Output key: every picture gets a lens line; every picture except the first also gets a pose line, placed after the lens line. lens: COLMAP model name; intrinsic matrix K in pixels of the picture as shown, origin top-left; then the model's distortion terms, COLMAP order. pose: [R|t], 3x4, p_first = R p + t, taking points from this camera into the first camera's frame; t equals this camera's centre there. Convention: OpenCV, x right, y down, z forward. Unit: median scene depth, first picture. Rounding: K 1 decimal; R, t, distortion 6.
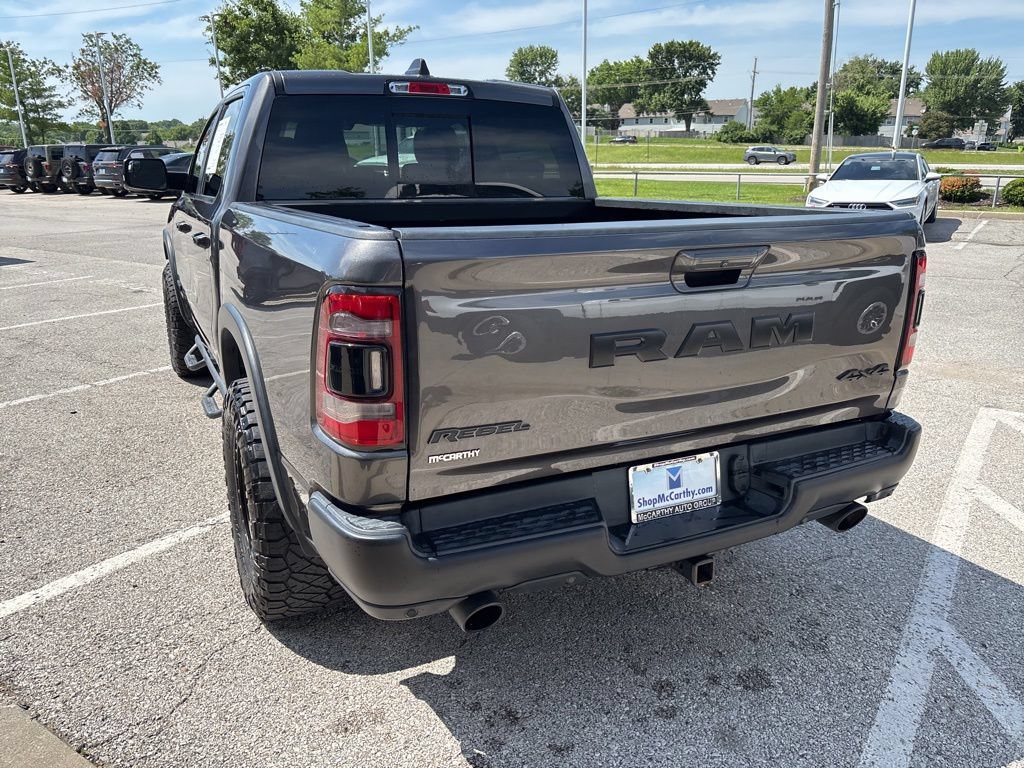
lens RADIAL K [[773.7, 0, 509.0], [0, 773.7, 383.4], [0, 0, 1]] dist [0.043592, -0.051639]
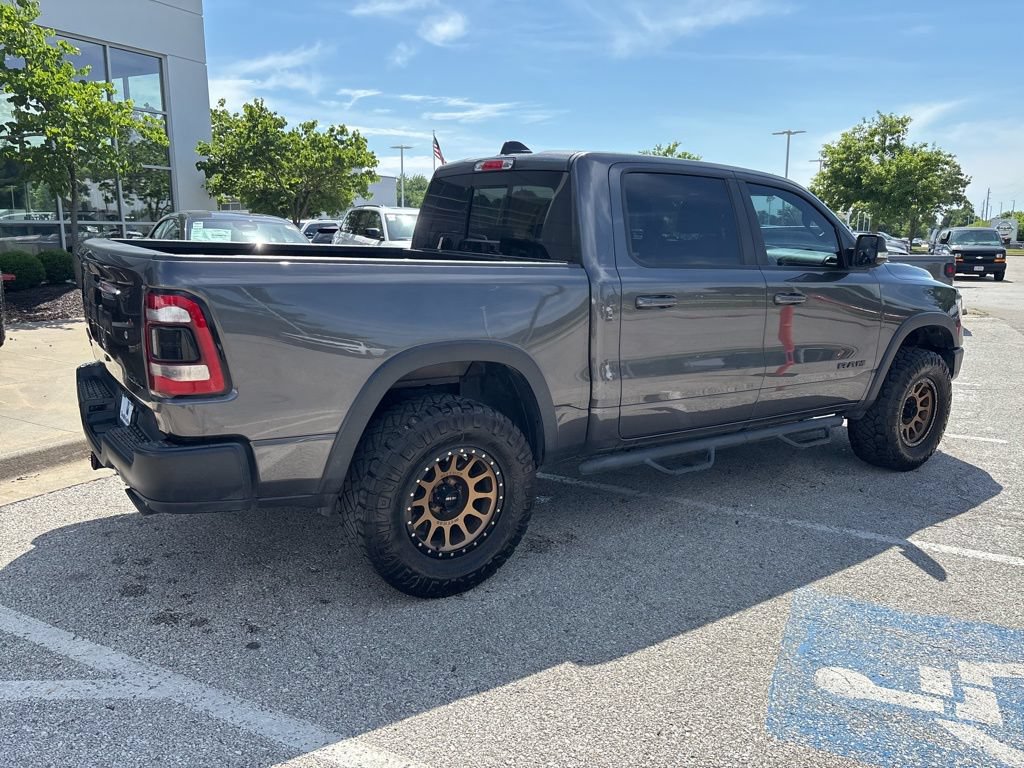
lens RADIAL K [[775.6, 0, 511.5], [0, 775.6, 378.5], [0, 0, 1]] dist [0.046343, -0.056224]
pose [[0.145951, 0.188183, -0.971229, 1.472586], [-0.298109, 0.944474, 0.138201, -0.305186], [0.943308, 0.269362, 0.193946, 1.125500]]
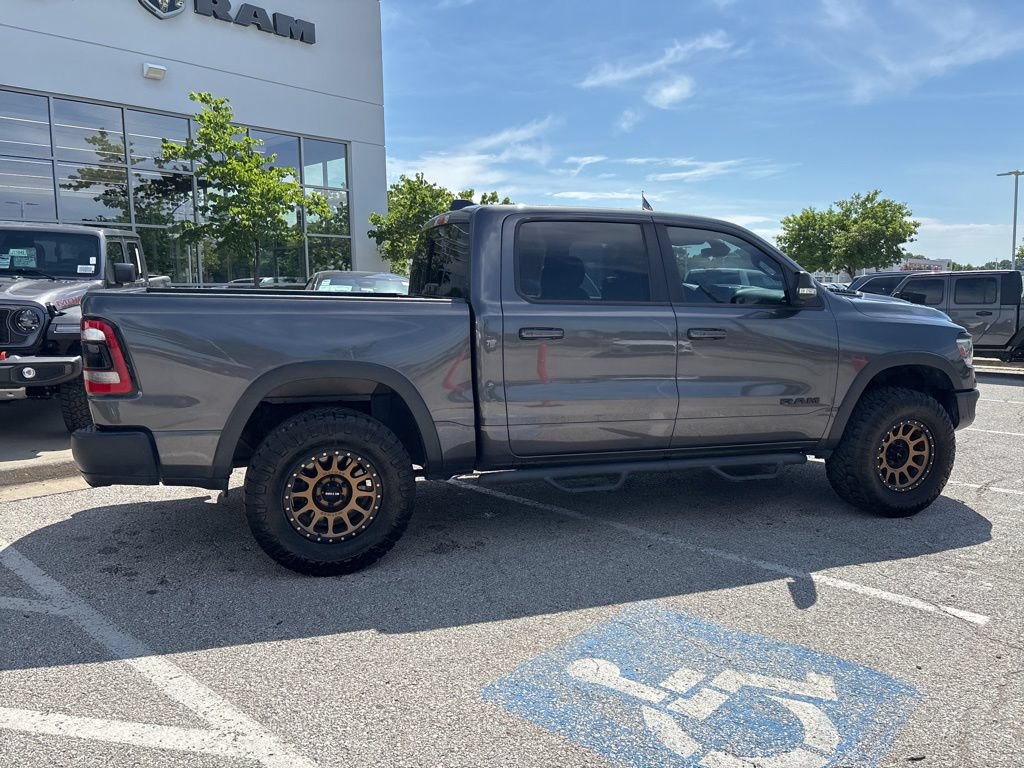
lens RADIAL K [[773.7, 0, 509.0], [0, 773.7, 383.4], [0, 0, 1]] dist [0.043592, -0.051639]
pose [[-0.133168, 0.122104, -0.983543, 1.678304], [-0.280624, 0.947125, 0.155578, -0.447251], [0.950535, 0.296724, -0.091861, 1.709249]]
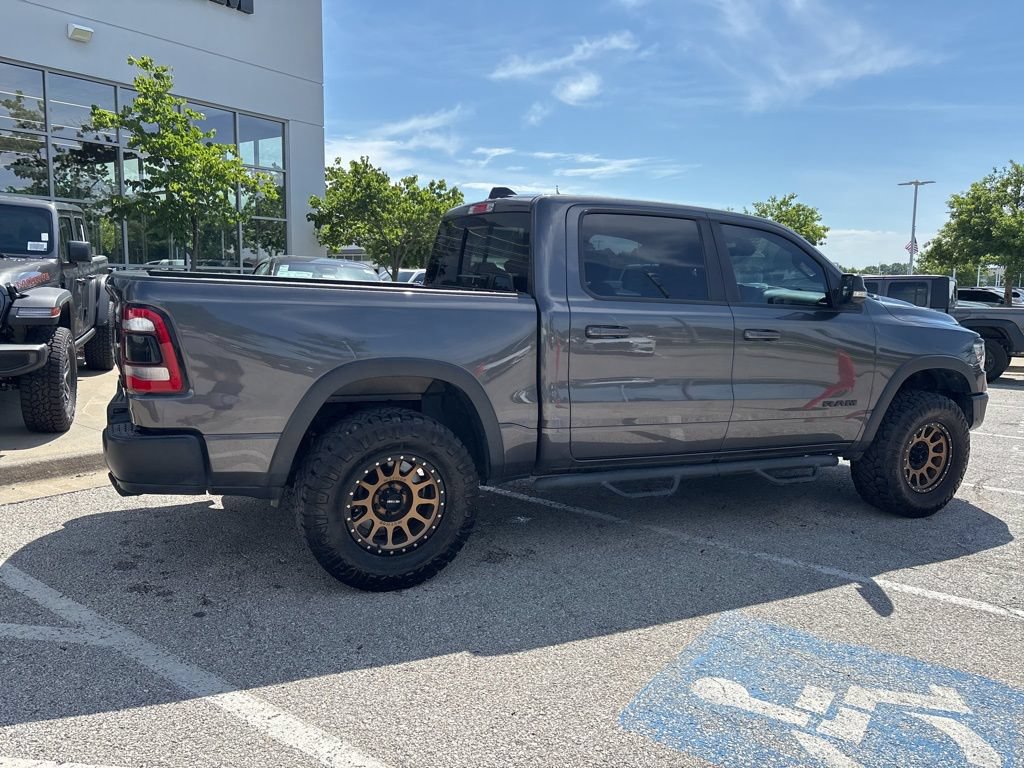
lens RADIAL K [[775.6, 0, 511.5], [0, 775.6, 378.5], [0, 0, 1]] dist [0.046343, -0.056224]
pose [[-0.012944, 0.126356, -0.991900, 1.618302], [-0.310229, 0.942525, 0.124115, -0.362101], [0.950574, 0.309323, 0.027000, 1.413955]]
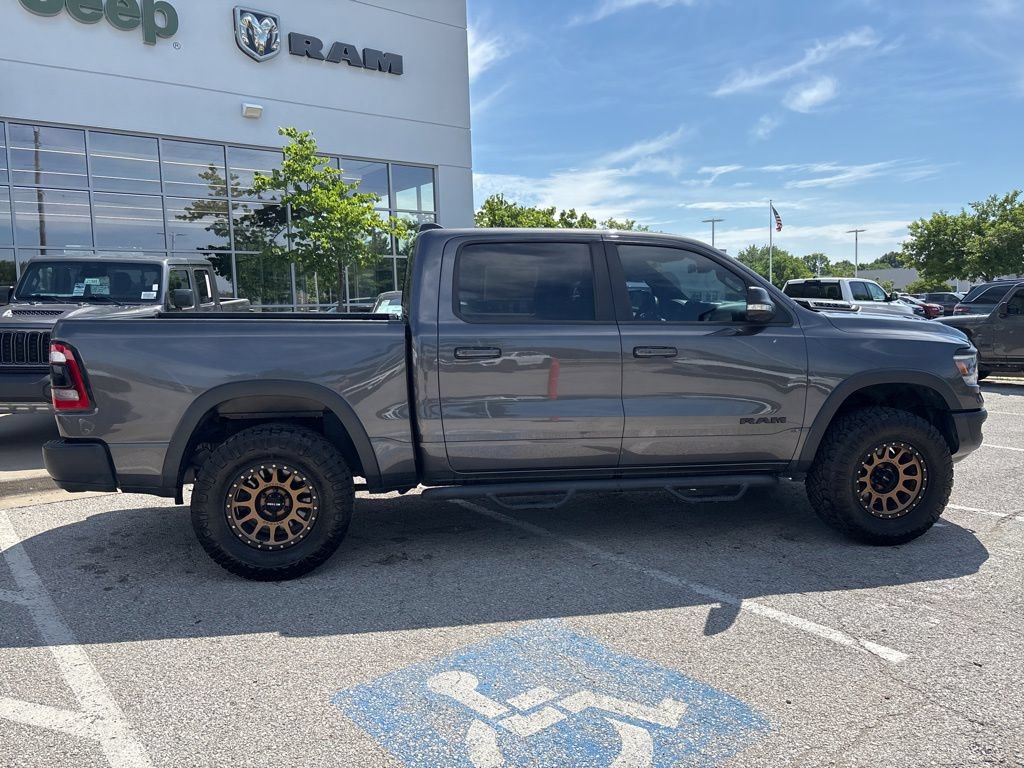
lens RADIAL K [[773.7, 0, 509.0], [0, 773.7, 383.4], [0, 0, 1]] dist [0.043592, -0.051639]
pose [[-0.293452, 0.102931, -0.950416, 1.633406], [-0.255282, 0.949646, 0.181669, -0.565420], [0.921258, 0.295936, -0.252399, 2.079313]]
